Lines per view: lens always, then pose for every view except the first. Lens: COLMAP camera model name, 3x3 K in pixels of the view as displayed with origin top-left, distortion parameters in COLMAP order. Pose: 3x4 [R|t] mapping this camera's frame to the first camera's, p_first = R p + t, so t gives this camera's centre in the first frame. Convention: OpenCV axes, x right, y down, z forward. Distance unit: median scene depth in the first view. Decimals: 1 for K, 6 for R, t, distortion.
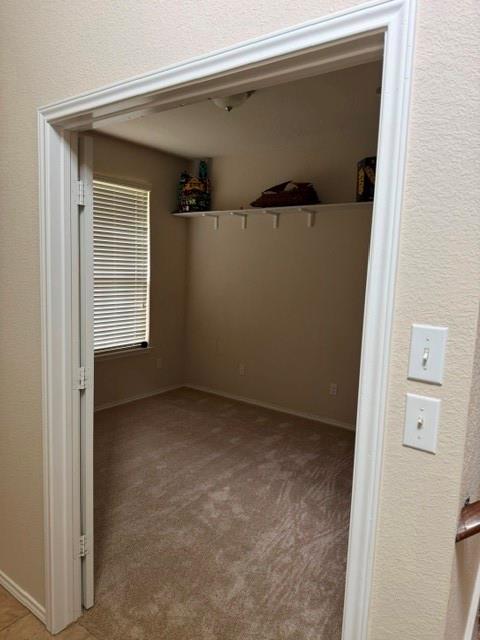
lens RADIAL K [[447.5, 0, 227.3], [0, 447.5, 322.6], [0, 0, 1]] dist [0.102575, -0.155252]
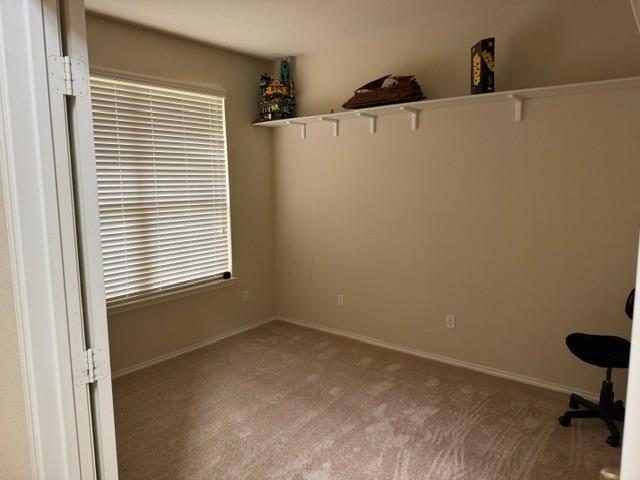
lens RADIAL K [[447.5, 0, 320.0], [0, 447.5, 240.0], [0, 0, 1]] dist [0.102575, -0.155252]
pose [[0.998949, -0.044219, -0.012058, 0.010209], [0.044299, 0.998997, 0.006499, -0.021596], [0.011758, -0.007026, 0.999906, 0.166075]]
